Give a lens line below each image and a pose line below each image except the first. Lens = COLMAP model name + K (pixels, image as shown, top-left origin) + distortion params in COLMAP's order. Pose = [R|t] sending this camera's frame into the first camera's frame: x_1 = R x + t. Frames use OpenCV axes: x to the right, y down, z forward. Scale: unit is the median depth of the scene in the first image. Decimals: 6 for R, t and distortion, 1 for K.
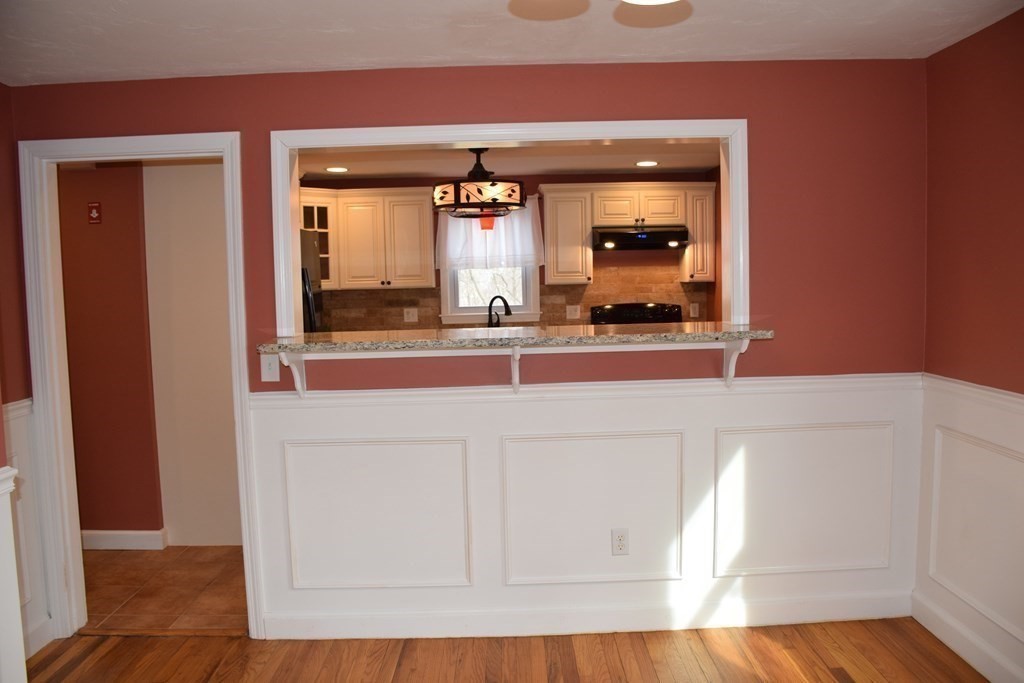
lens RADIAL K [[804.7, 0, 515.8], [0, 804.7, 339.3], [0, 0, 1]] dist [-0.095254, 0.006557]
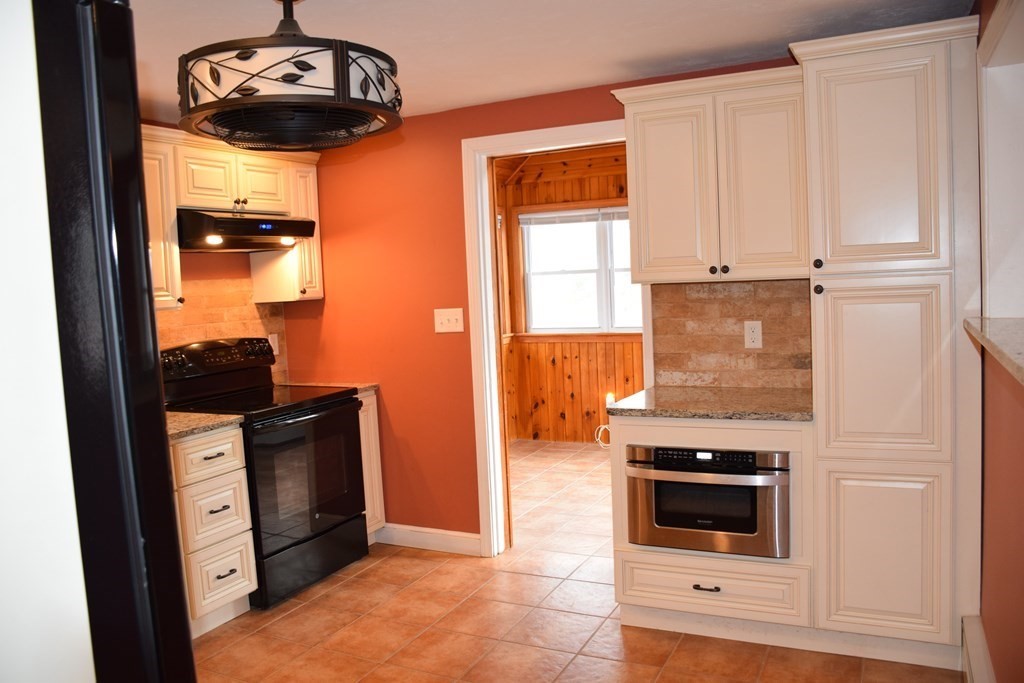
lens RADIAL K [[804.7, 0, 515.7], [0, 804.7, 336.6], [0, 0, 1]] dist [-0.095254, 0.006557]
pose [[0.455318, -0.068016, 0.887727, -0.290188], [0.113965, 0.993328, 0.017654, -0.033400], [-0.883005, 0.093132, 0.460031, 0.544616]]
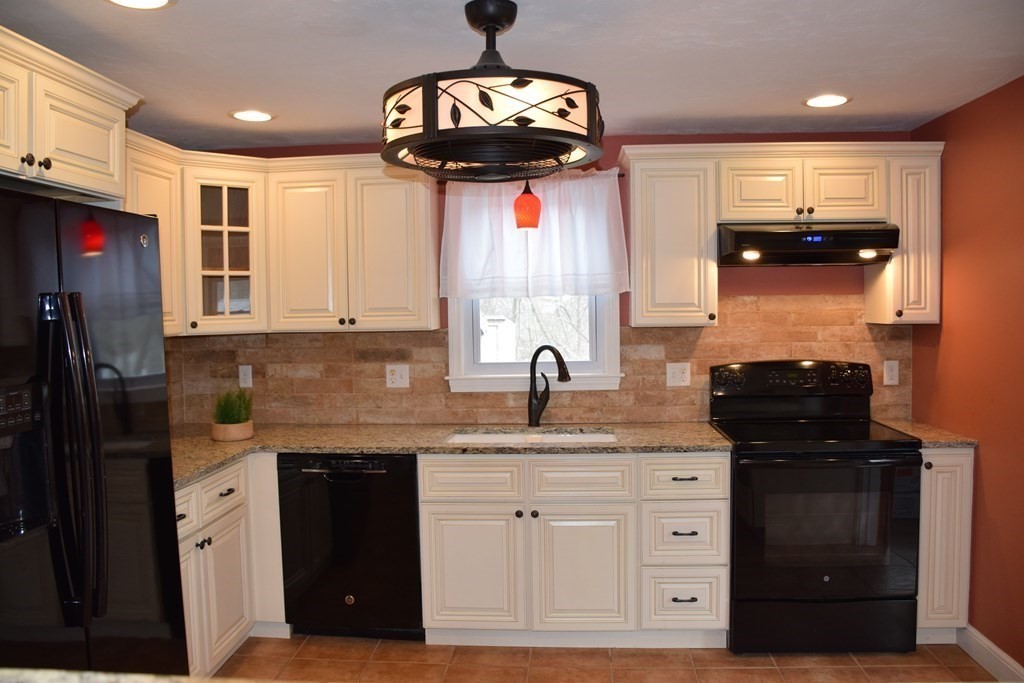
lens RADIAL K [[804.7, 0, 516.8], [0, 804.7, 346.3], [0, 0, 1]] dist [-0.095254, 0.006557]
pose [[0.996858, 0.009937, -0.078583, 0.001666], [-0.012260, 0.999500, -0.029131, -0.037510], [0.078254, 0.030003, 0.996482, 0.443973]]
